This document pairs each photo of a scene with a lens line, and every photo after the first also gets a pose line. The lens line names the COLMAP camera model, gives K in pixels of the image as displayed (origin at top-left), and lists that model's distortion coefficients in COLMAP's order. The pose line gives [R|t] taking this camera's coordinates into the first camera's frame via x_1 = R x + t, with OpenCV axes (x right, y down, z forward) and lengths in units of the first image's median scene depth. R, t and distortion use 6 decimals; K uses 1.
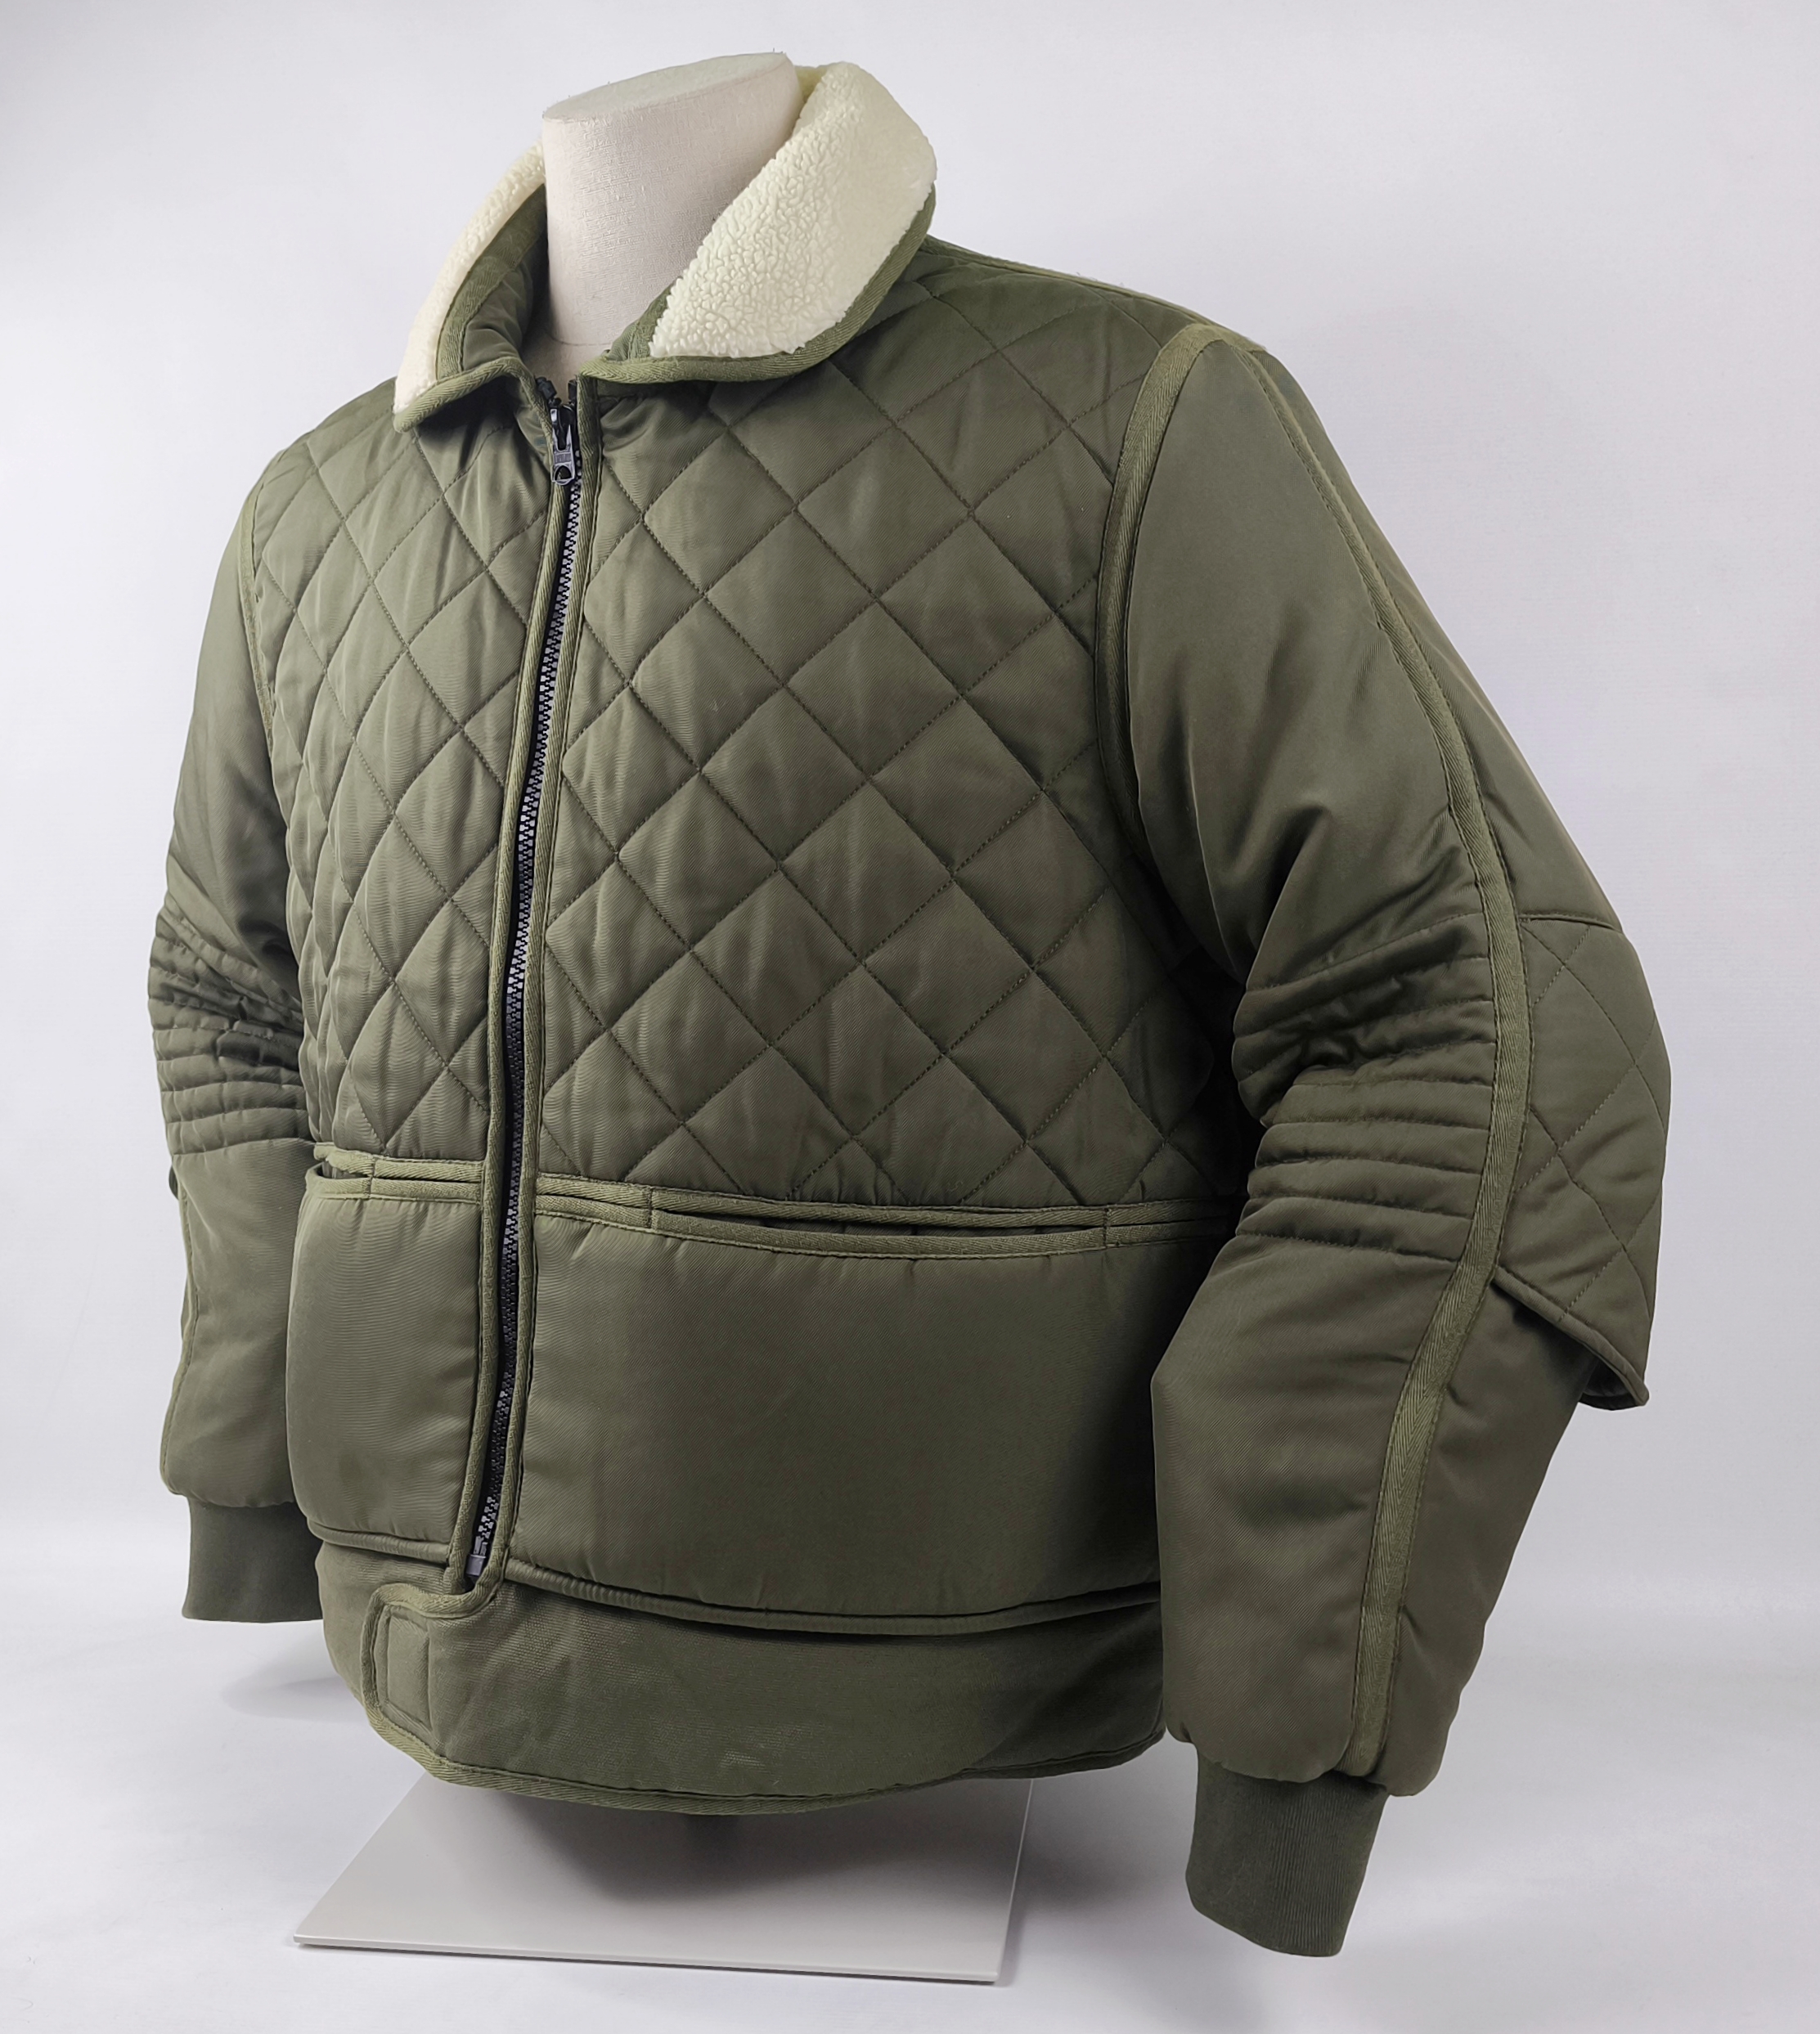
lens RADIAL K [[2117.4, 0, 917.4], [0, 2117.4, 1034.6], [0, 0, 1]] dist [0.010681, 0.000000]
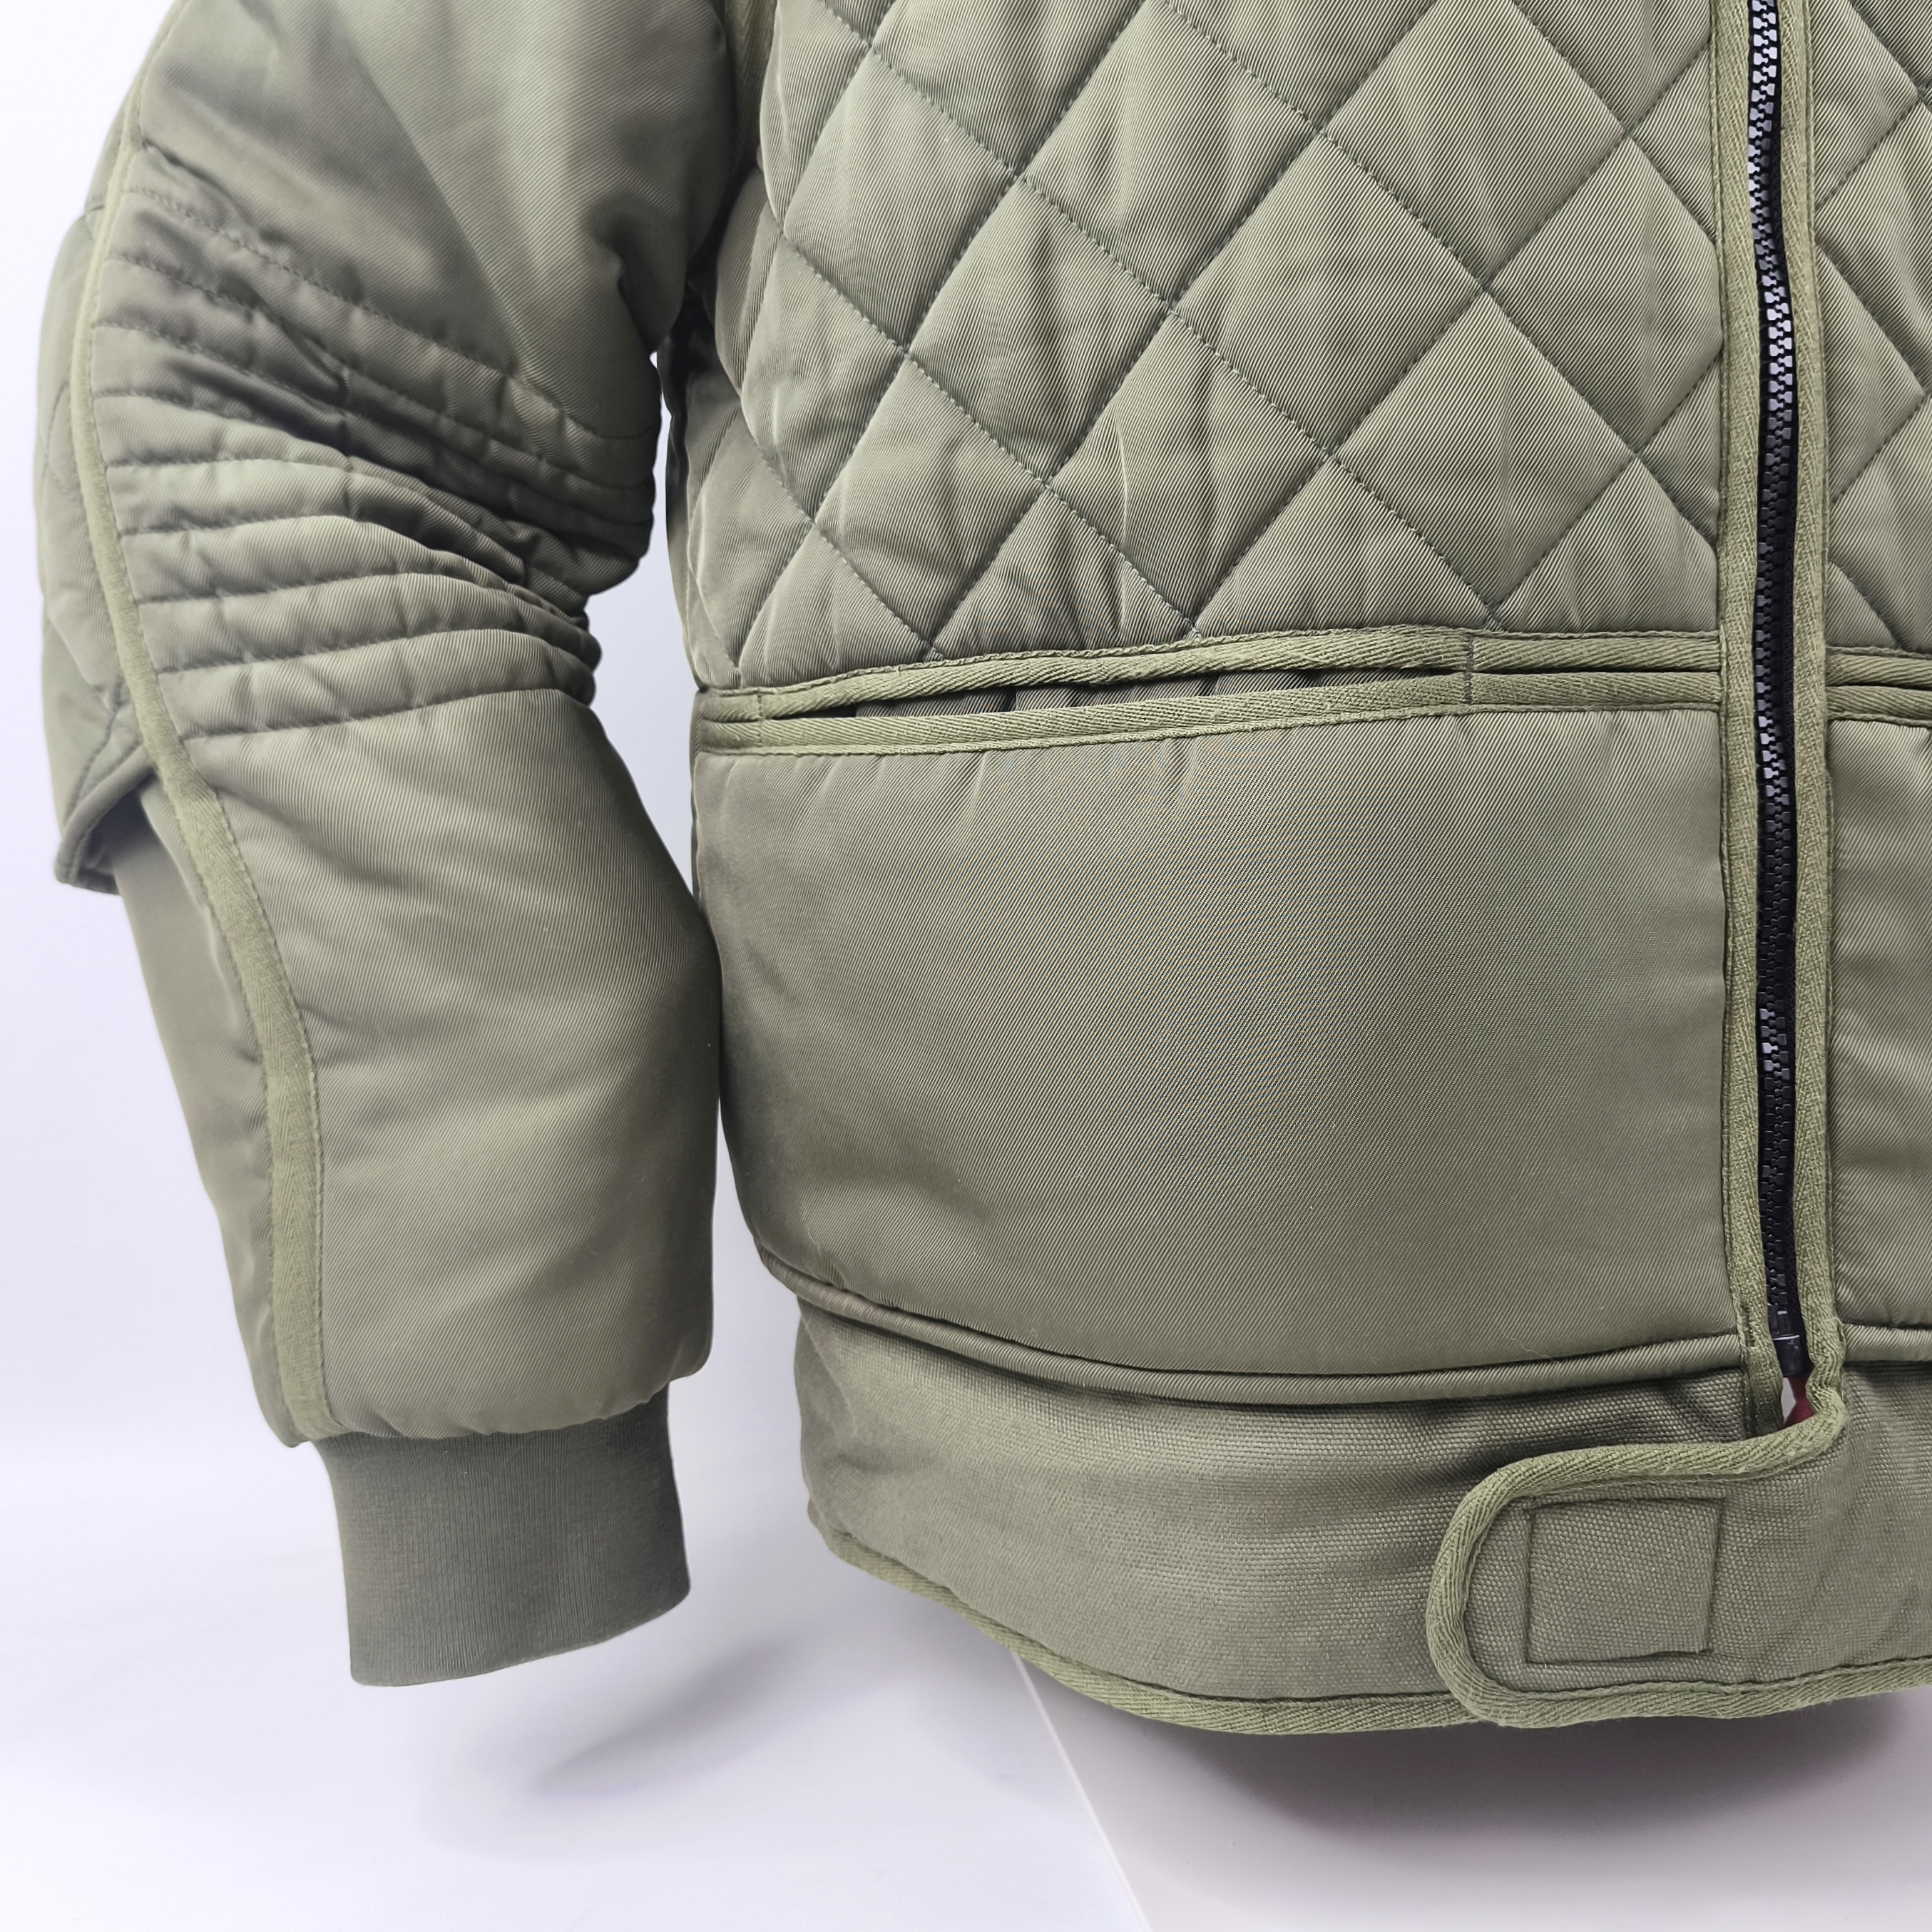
lens RADIAL K [[1924.1, 0, 1030.5], [0, 1924.1, 903.2], [0, 0, 1]] dist [0.014684, 0.000000]
pose [[0.734270, -0.057615, 0.676408, -0.658744], [0.023758, 0.997963, 0.059214, 0.093956], [-0.678441, -0.027409, 0.734143, 0.735277]]
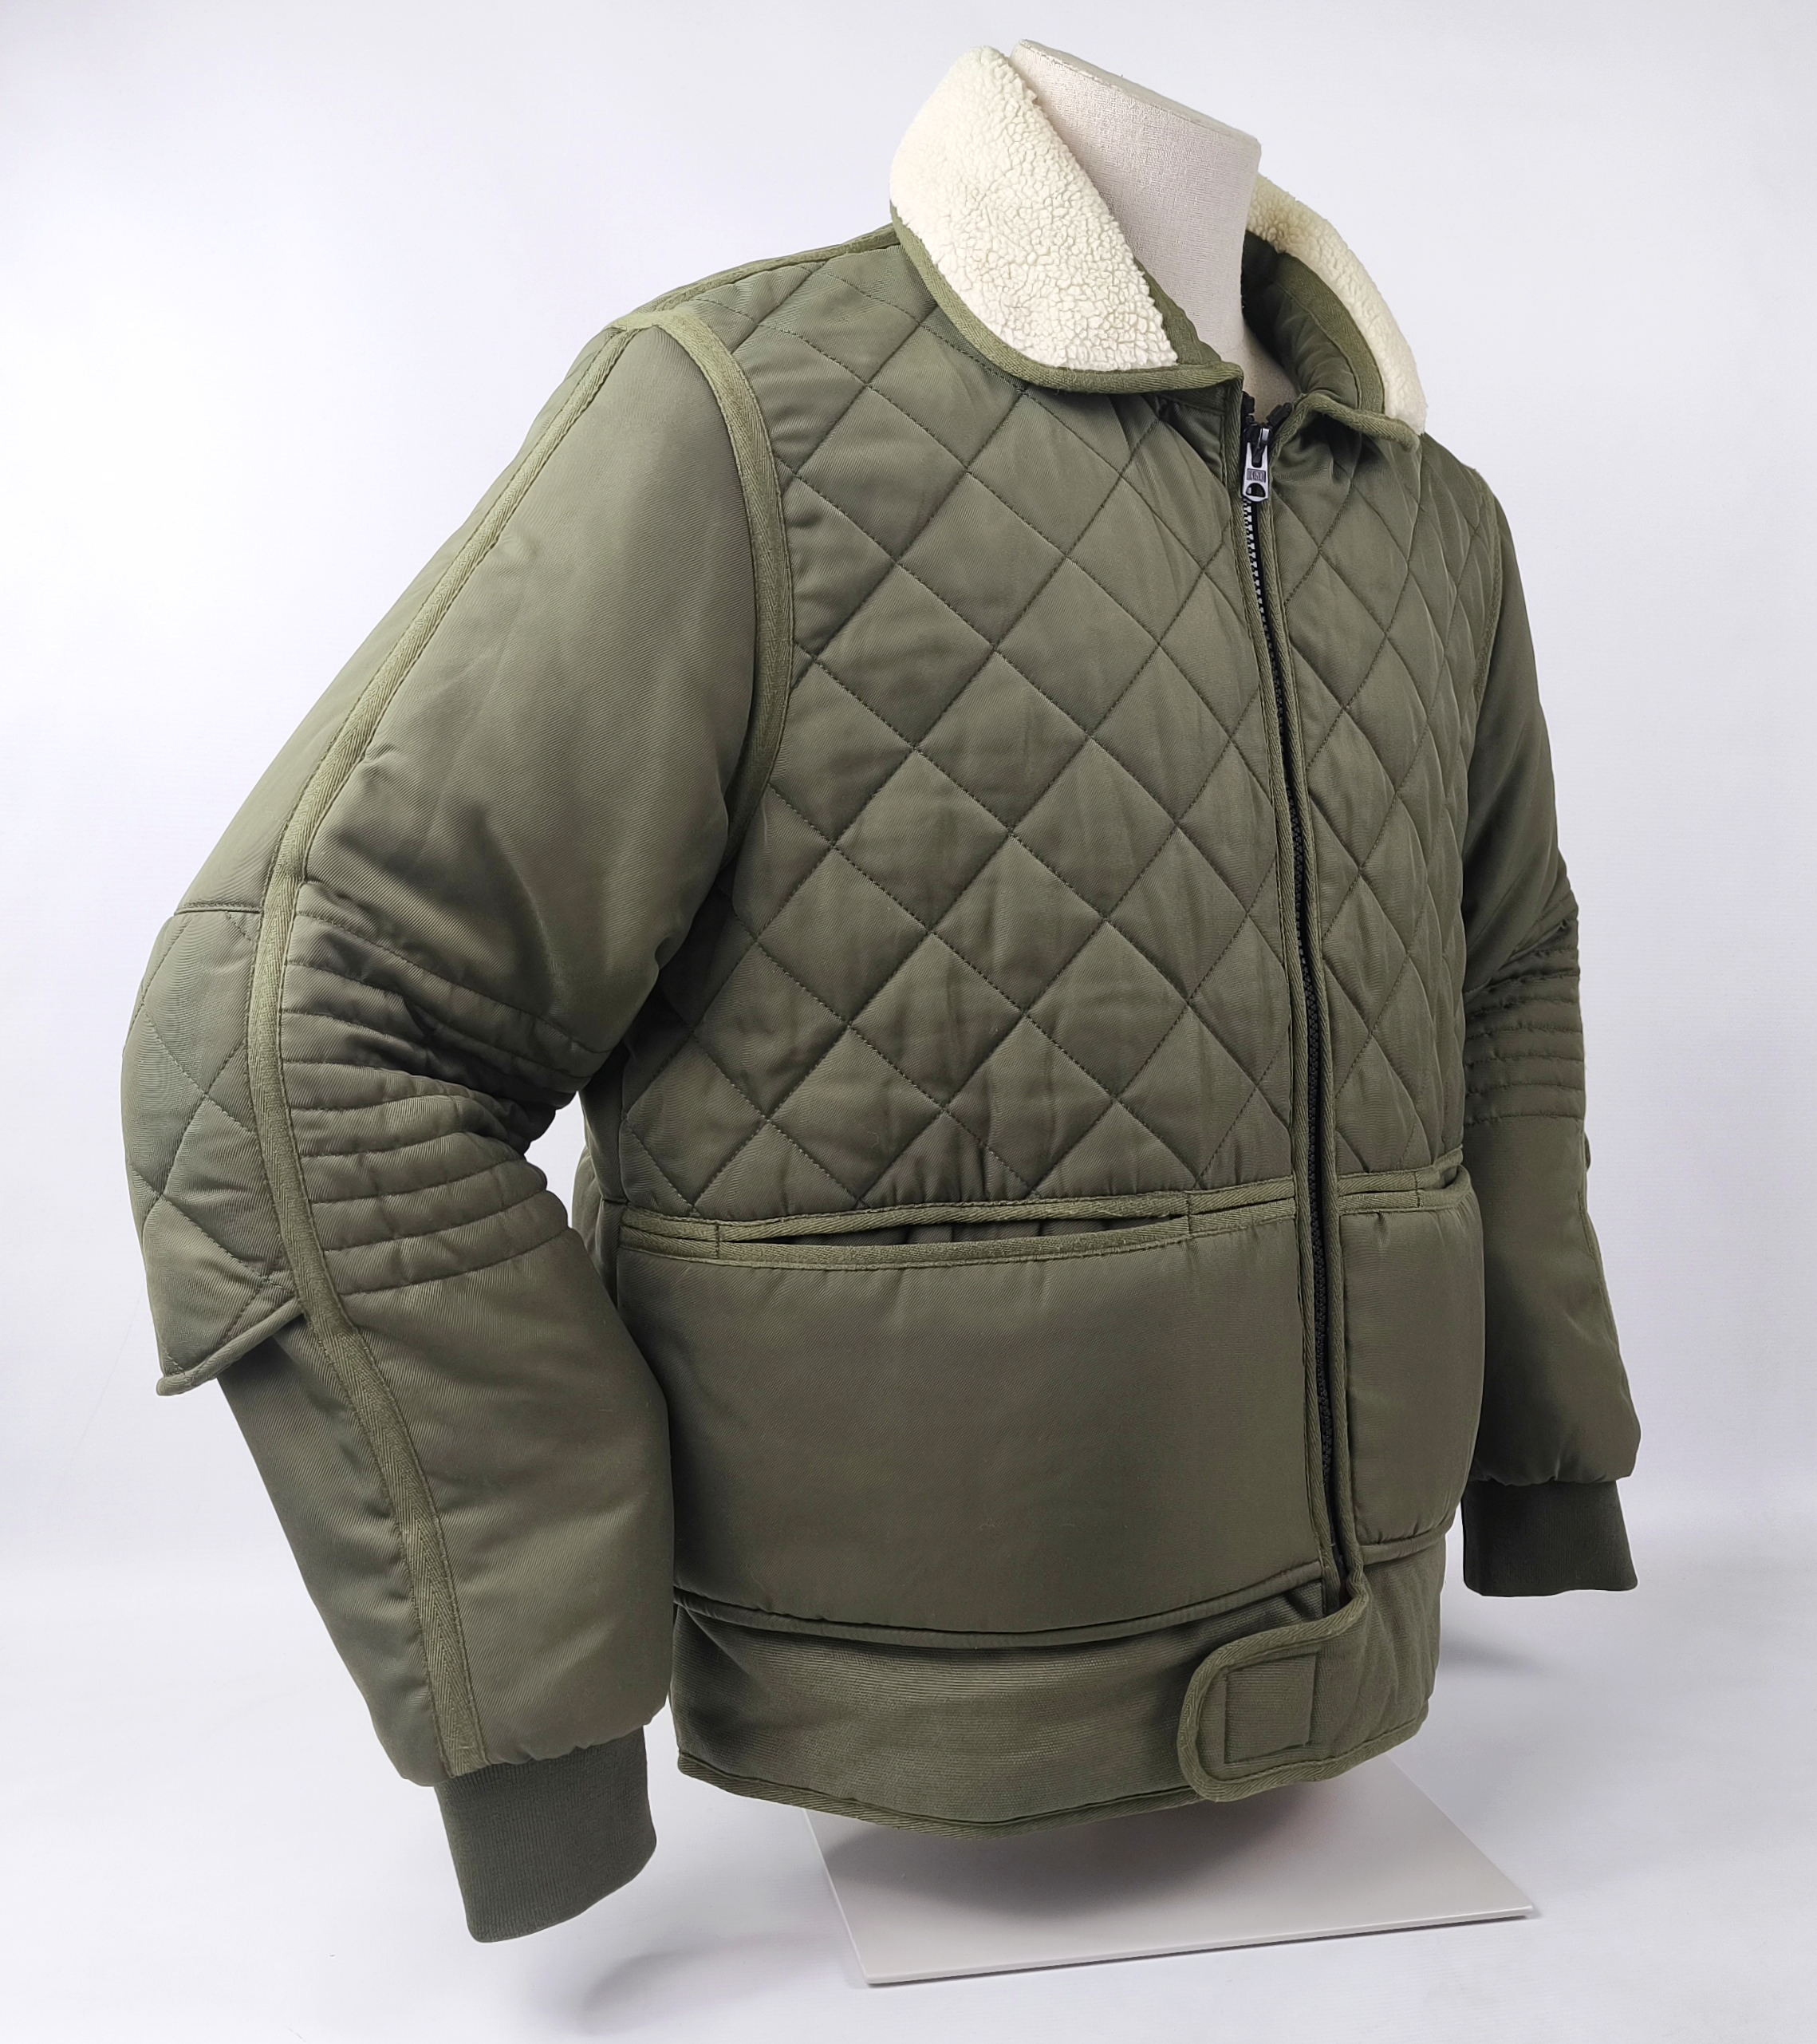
lens RADIAL K [[2127.4, 0, 914.3], [0, 2127.4, 1018.5], [0, 0, 1]] dist [0.010681, 0.000000]
pose [[0.369385, -0.068981, 0.926713, -1.161011], [0.041612, 0.997469, 0.057661, -0.076174], [-0.928344, 0.017263, 0.371321, 0.773209]]
